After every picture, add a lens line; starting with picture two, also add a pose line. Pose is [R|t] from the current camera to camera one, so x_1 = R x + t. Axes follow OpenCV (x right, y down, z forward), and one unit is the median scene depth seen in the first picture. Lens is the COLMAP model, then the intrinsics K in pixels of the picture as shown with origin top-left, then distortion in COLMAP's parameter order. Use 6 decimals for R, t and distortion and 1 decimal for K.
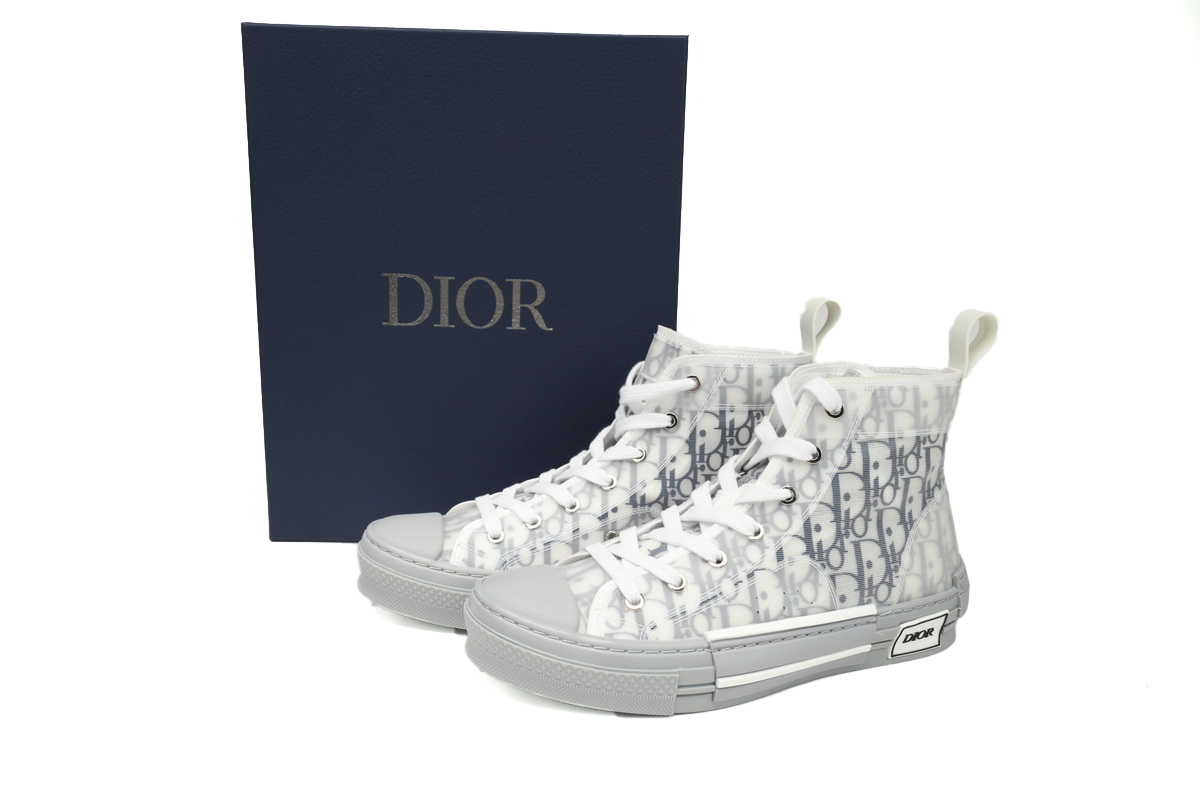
lens RADIAL K [[959.9, 0, 600.0], [0, 959.9, 400.0], [0, 0, 1]] dist [-0.001013, -0.001106]
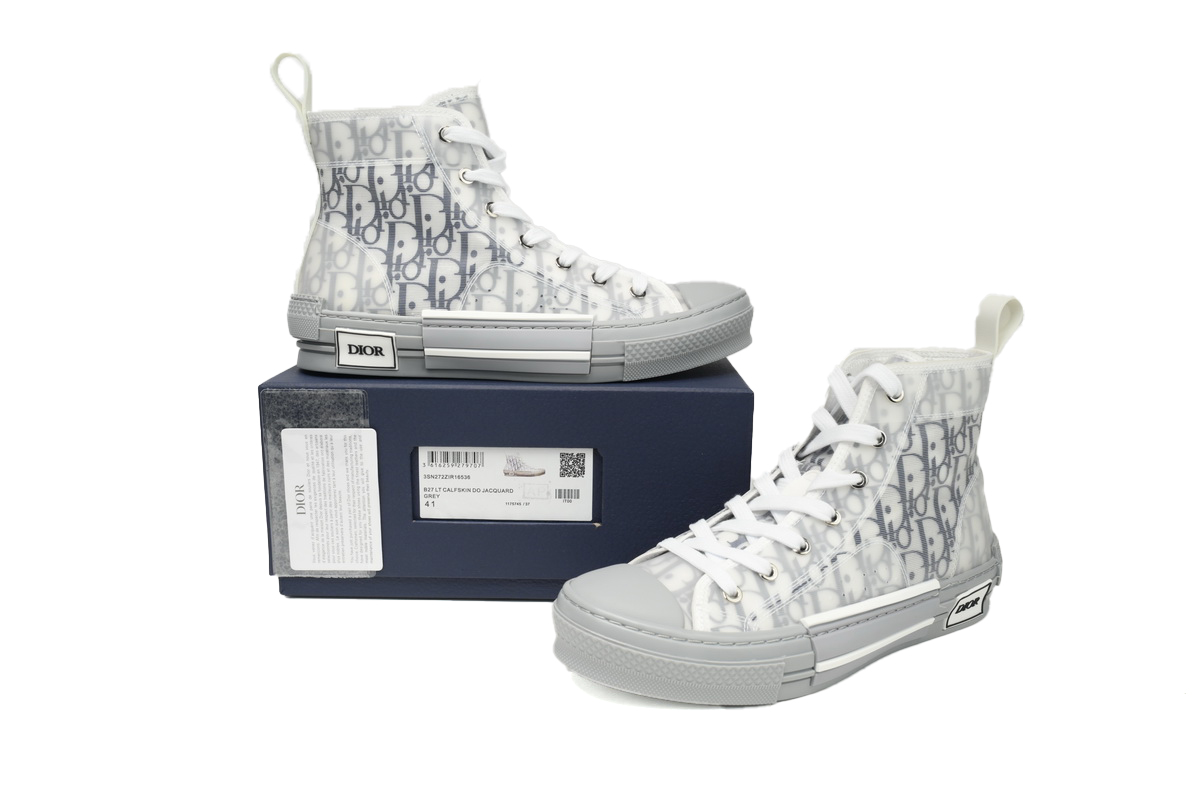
lens RADIAL K [[959.9, 0, 600.0], [0, 959.9, 400.0], [0, 0, 1]] dist [-0.001013, -0.001106]
pose [[0.985328, -0.044152, 0.164862, -0.241531], [0.042545, 0.999006, 0.013269, -0.011390], [-0.165284, -0.006061, 0.986227, 0.031659]]
